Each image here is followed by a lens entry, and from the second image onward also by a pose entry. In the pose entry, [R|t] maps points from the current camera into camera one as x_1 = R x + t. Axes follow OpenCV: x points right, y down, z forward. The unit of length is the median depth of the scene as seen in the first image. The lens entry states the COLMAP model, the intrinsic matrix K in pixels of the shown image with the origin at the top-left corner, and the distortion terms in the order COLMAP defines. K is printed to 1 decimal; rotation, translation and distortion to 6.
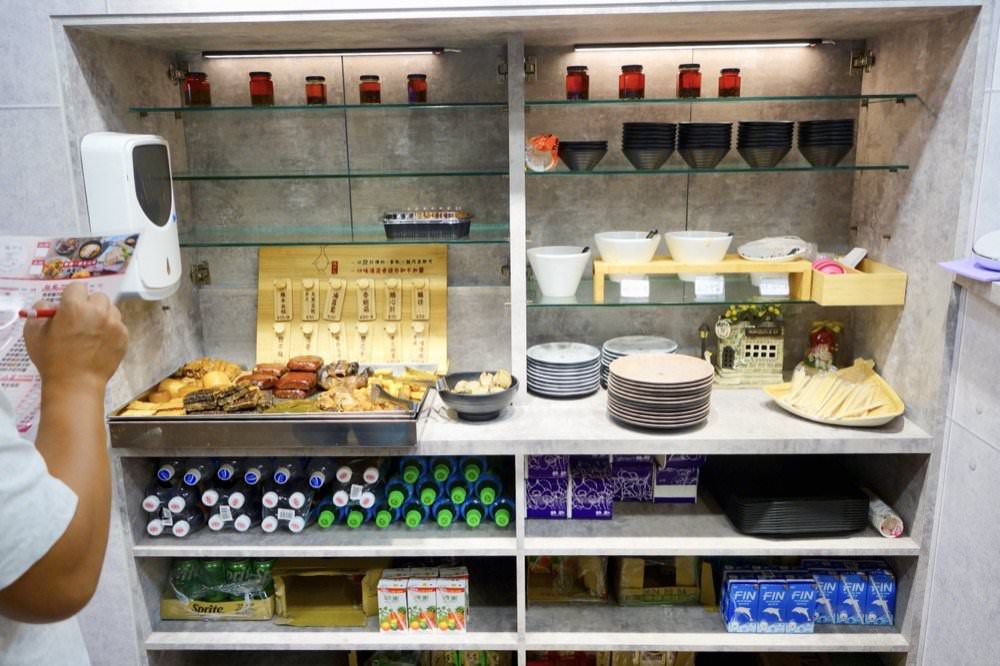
lens RADIAL K [[812.2, 0, 499.2], [0, 812.2, 328.2], [0, 0, 1]] dist [0.009893, -0.002129]
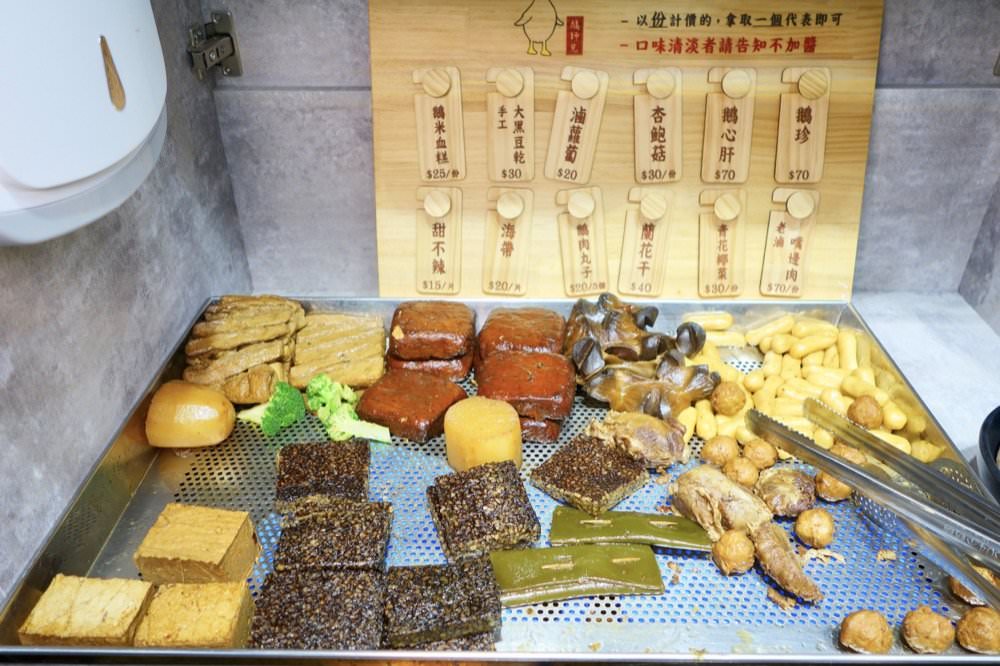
lens RADIAL K [[812.2, 0, 508.2], [0, 812.2, 339.4], [0, 0, 1]] dist [0.009893, -0.002129]
pose [[0.999966, 0.002389, 0.007877, -0.236303], [-0.004887, 0.942320, 0.334678, -0.068439], [-0.006623, -0.334706, 0.942299, 0.605251]]
